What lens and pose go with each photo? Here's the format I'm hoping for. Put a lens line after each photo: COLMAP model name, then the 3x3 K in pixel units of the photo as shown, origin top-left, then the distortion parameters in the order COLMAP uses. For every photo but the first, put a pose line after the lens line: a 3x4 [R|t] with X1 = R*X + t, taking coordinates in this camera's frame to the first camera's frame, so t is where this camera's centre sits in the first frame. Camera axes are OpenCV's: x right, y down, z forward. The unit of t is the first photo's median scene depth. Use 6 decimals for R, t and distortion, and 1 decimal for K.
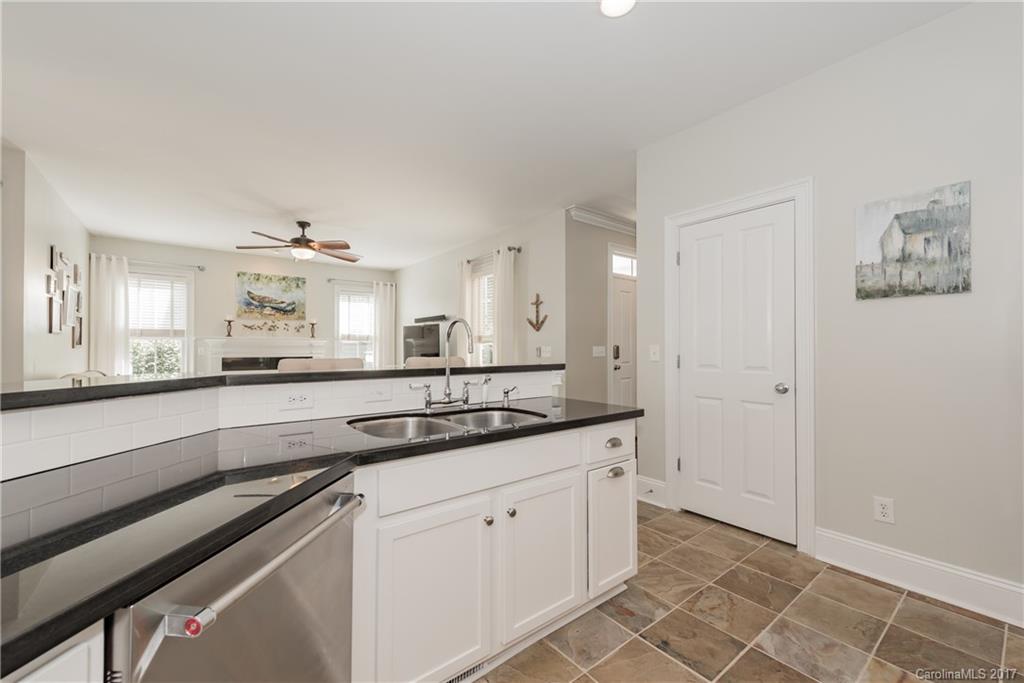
lens RADIAL K [[405.0, 0, 513.2], [0, 405.0, 344.3], [0, 0, 1]] dist [0.003874, -0.000278]
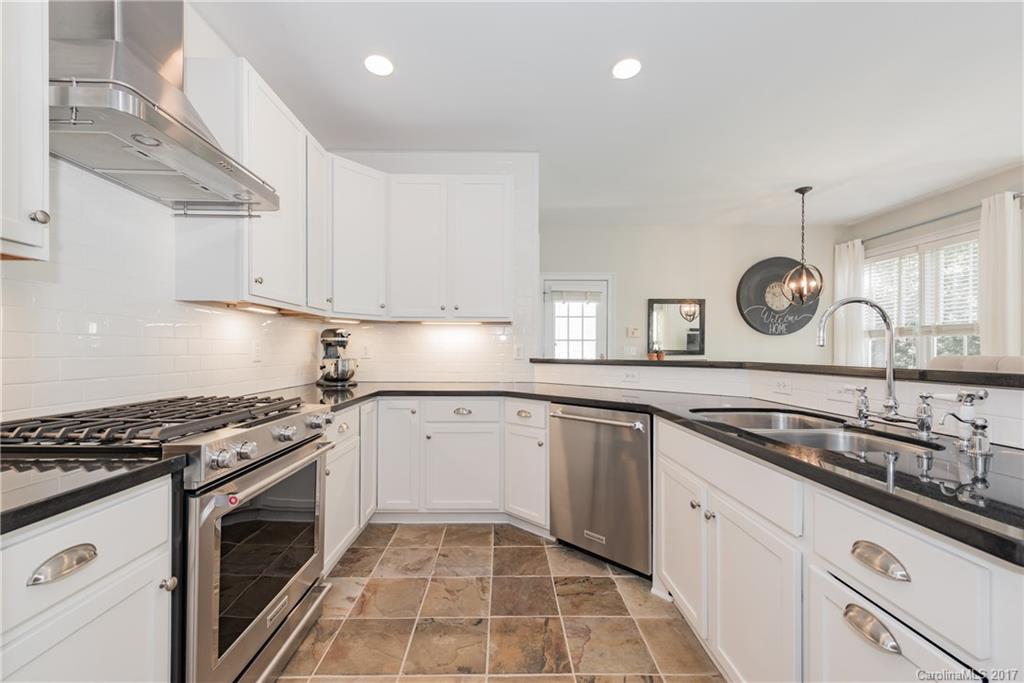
lens RADIAL K [[405.0, 0, 507.5], [0, 405.0, 352.4], [0, 0, 1]] dist [0.003874, -0.000278]
pose [[-0.628751, -0.002944, -0.777601, 0.761136], [0.005007, 0.999957, -0.007834, 0.032270], [0.777590, -0.008819, -0.628709, 0.910198]]
